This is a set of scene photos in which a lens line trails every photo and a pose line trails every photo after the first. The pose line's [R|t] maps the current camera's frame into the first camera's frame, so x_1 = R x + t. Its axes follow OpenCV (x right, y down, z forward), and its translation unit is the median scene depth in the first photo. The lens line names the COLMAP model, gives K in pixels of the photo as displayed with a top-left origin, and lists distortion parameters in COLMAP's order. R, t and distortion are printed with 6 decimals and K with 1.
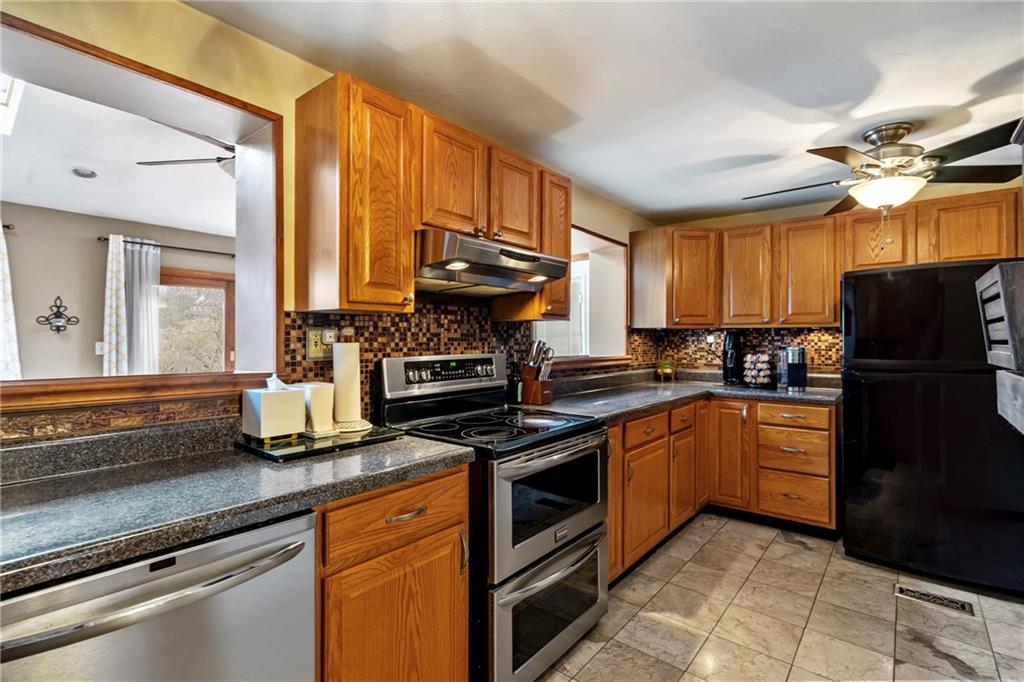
lens RADIAL K [[480.6, 0, 513.9], [0, 480.6, 337.2], [0, 0, 1]] dist [0.001923, -0.000295]
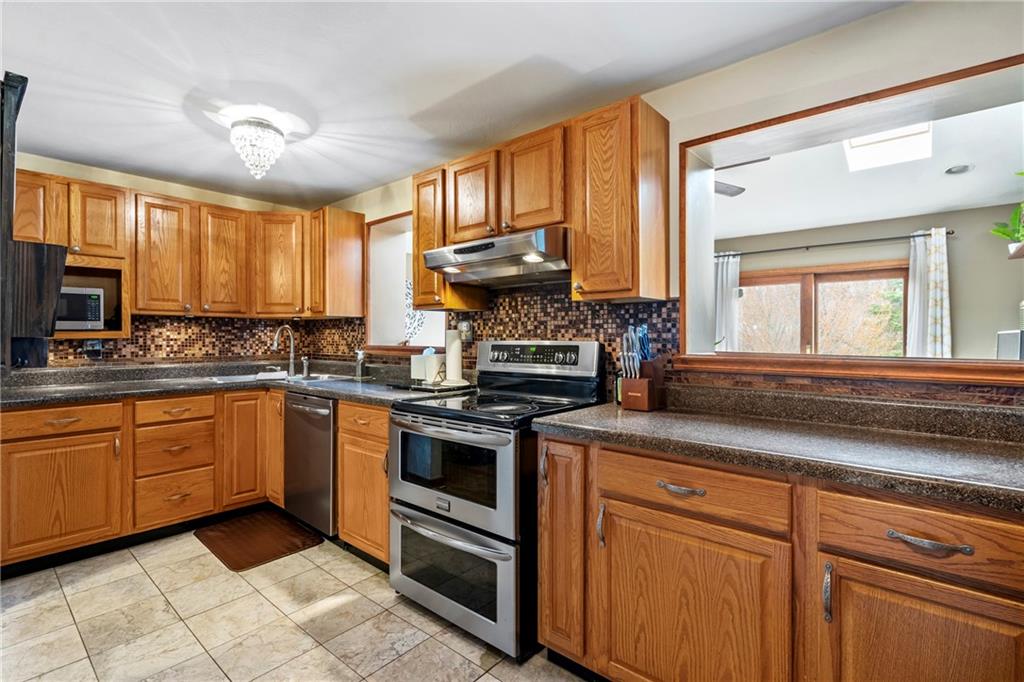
lens RADIAL K [[480.6, 0, 512.8], [0, 480.6, 337.8], [0, 0, 1]] dist [0.001923, -0.000295]
pose [[-0.019640, -0.000163, -0.999807, 0.801543], [0.004082, 0.999992, -0.000243, 0.025141], [0.999799, -0.004086, -0.019639, 0.804567]]
